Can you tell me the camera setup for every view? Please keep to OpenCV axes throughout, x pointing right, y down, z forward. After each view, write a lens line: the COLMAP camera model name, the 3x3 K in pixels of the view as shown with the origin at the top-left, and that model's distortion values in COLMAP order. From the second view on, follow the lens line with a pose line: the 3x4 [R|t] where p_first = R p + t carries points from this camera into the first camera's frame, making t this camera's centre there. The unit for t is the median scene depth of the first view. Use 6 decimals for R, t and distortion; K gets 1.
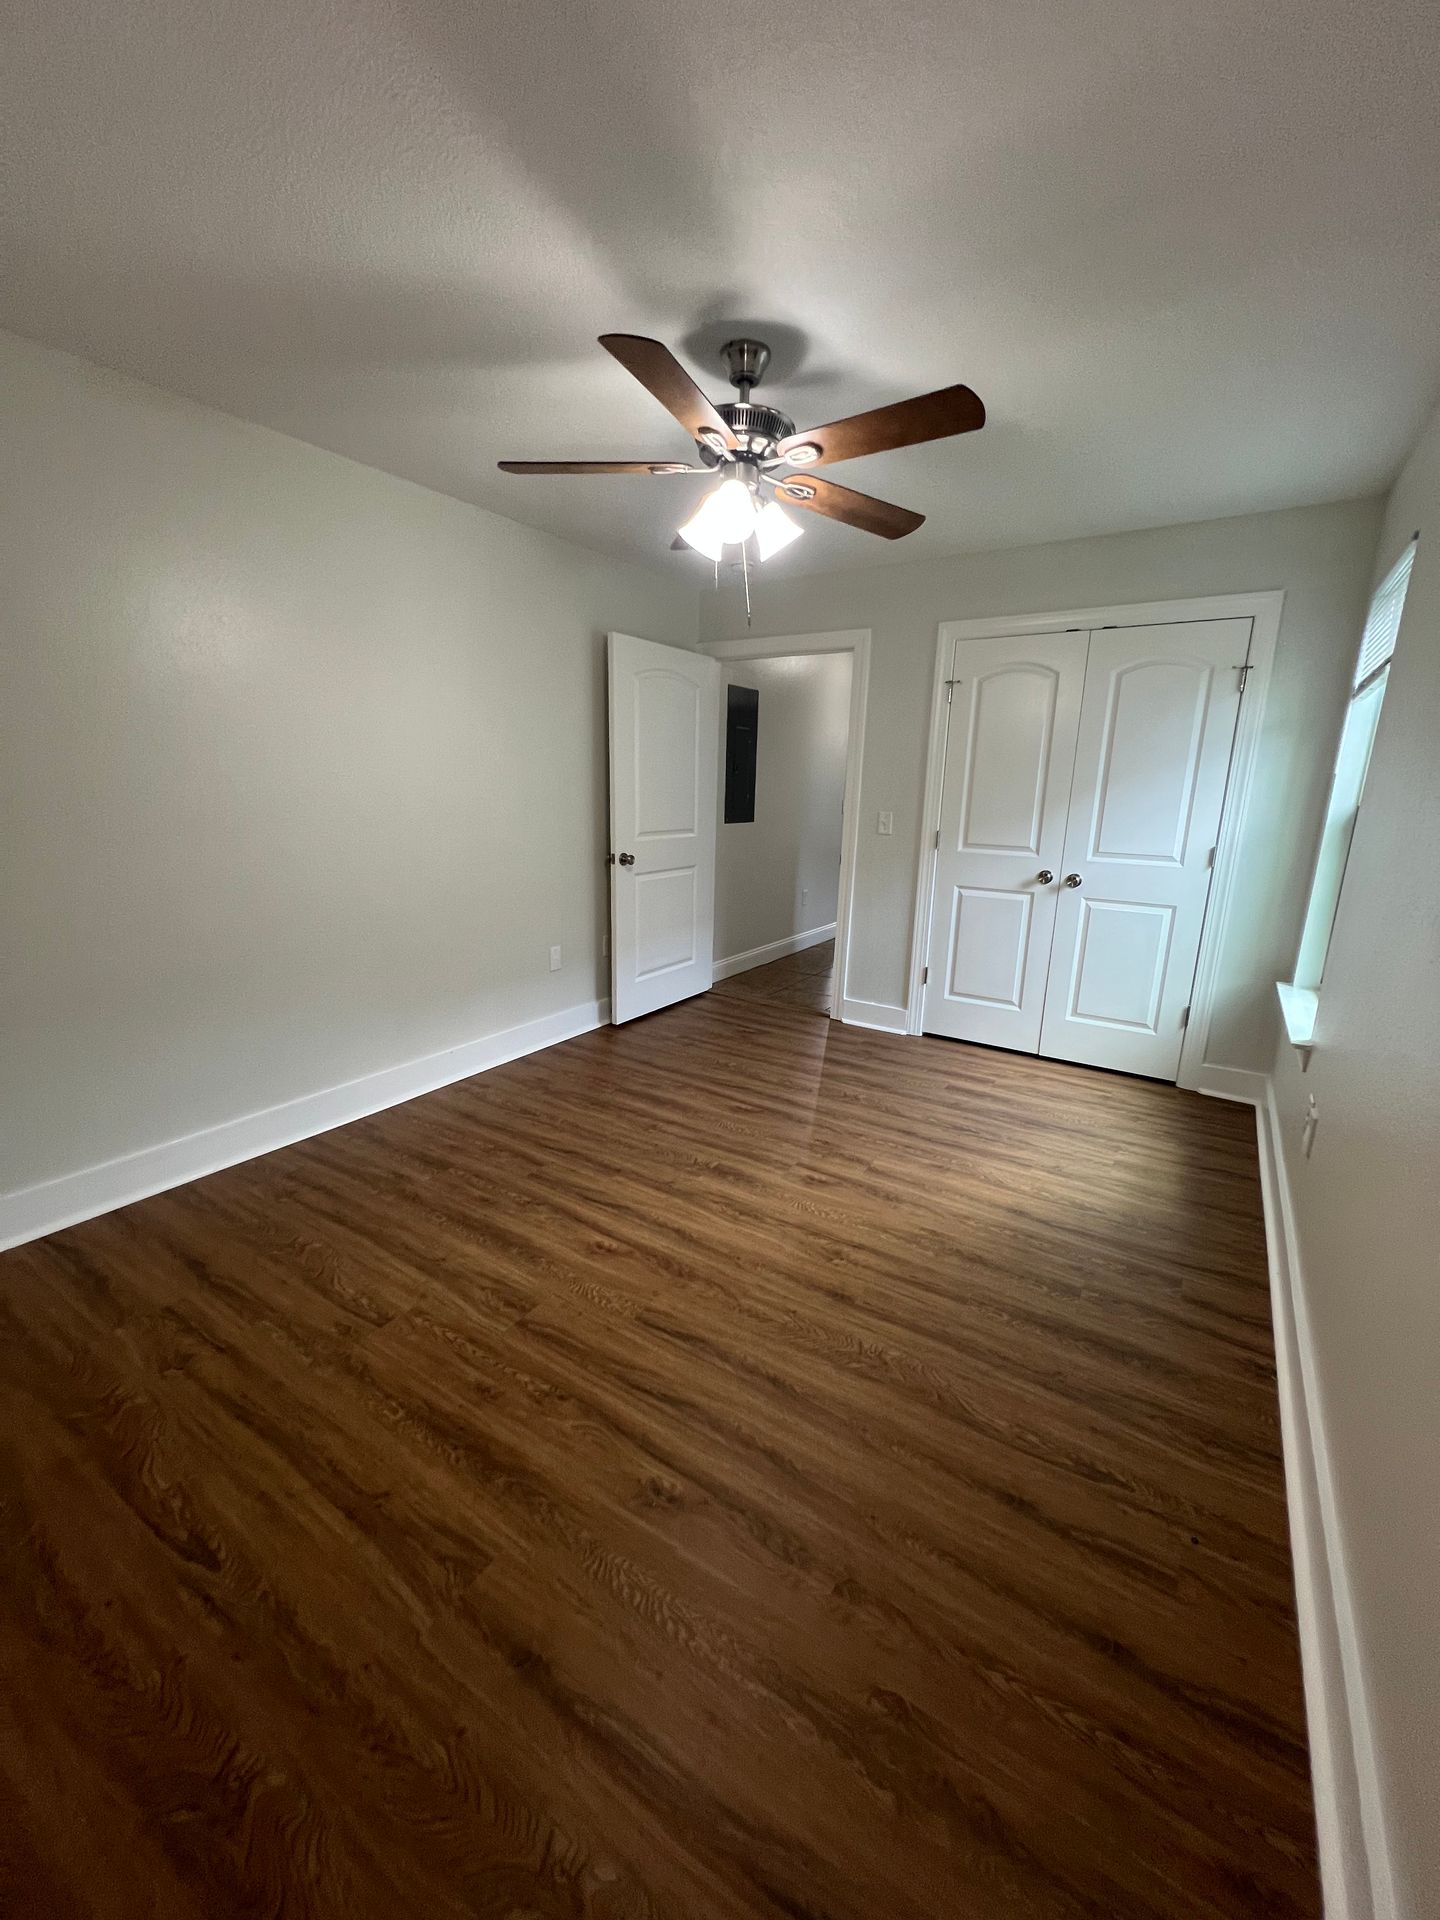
lens RADIAL K [[768.0, 0, 720.0], [0, 768.0, 960.0], [0, 0, 1]] dist [-0.000135, 0.000038]
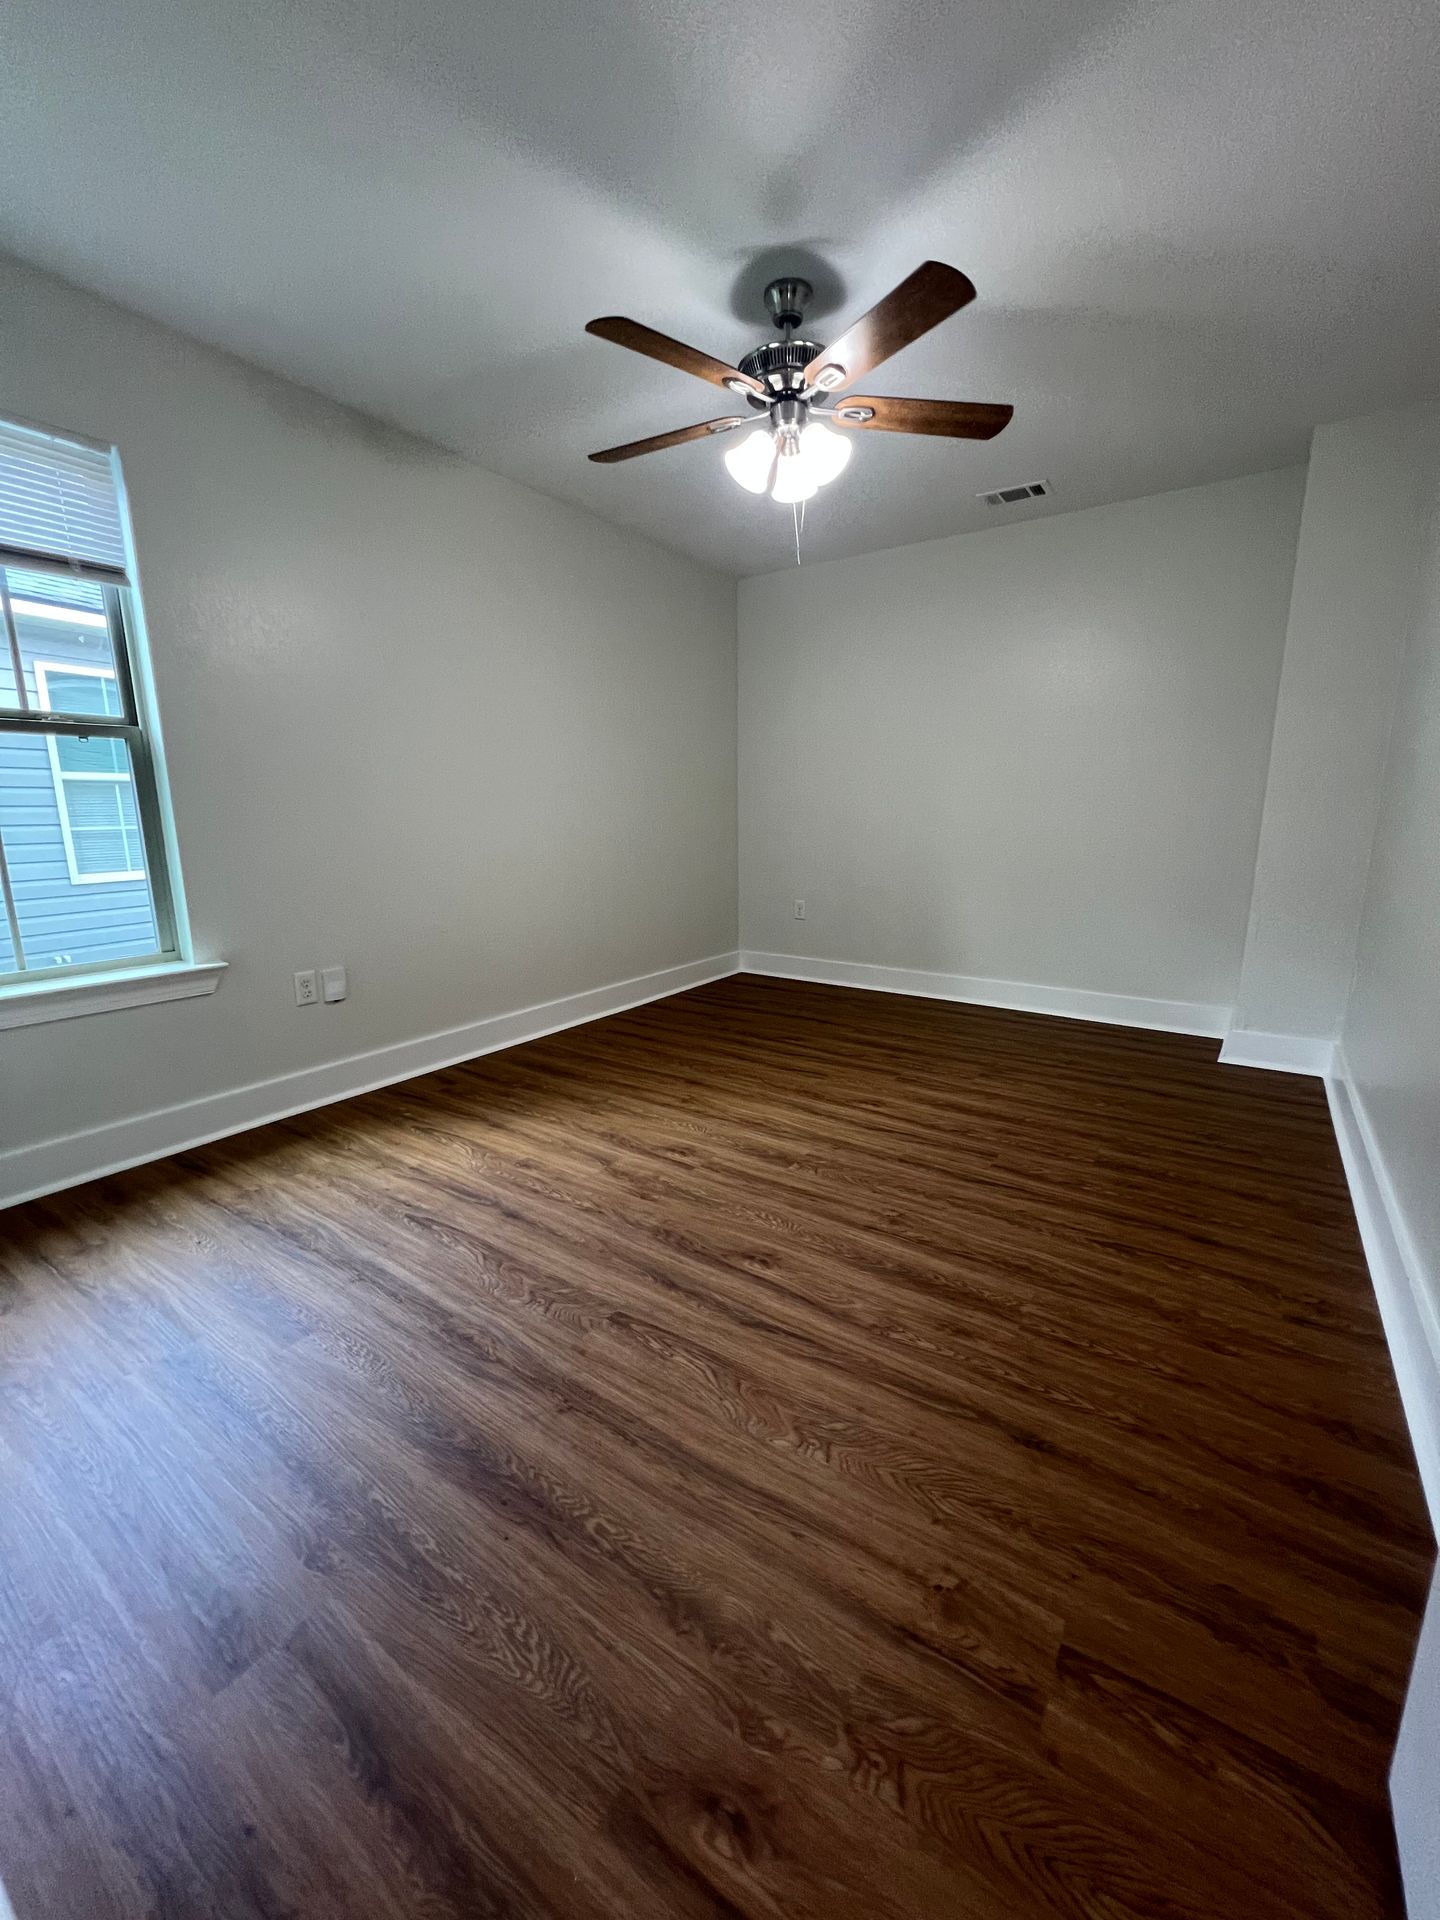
lens RADIAL K [[768.0, 0, 720.0], [0, 768.0, 960.0], [0, 0, 1]] dist [-0.000135, 0.000038]
pose [[-0.999445, -0.024951, 0.022054, 0.063938], [-0.013547, 0.909635, 0.415188, -0.310853], [-0.030420, 0.414659, -0.909468, 1.803533]]
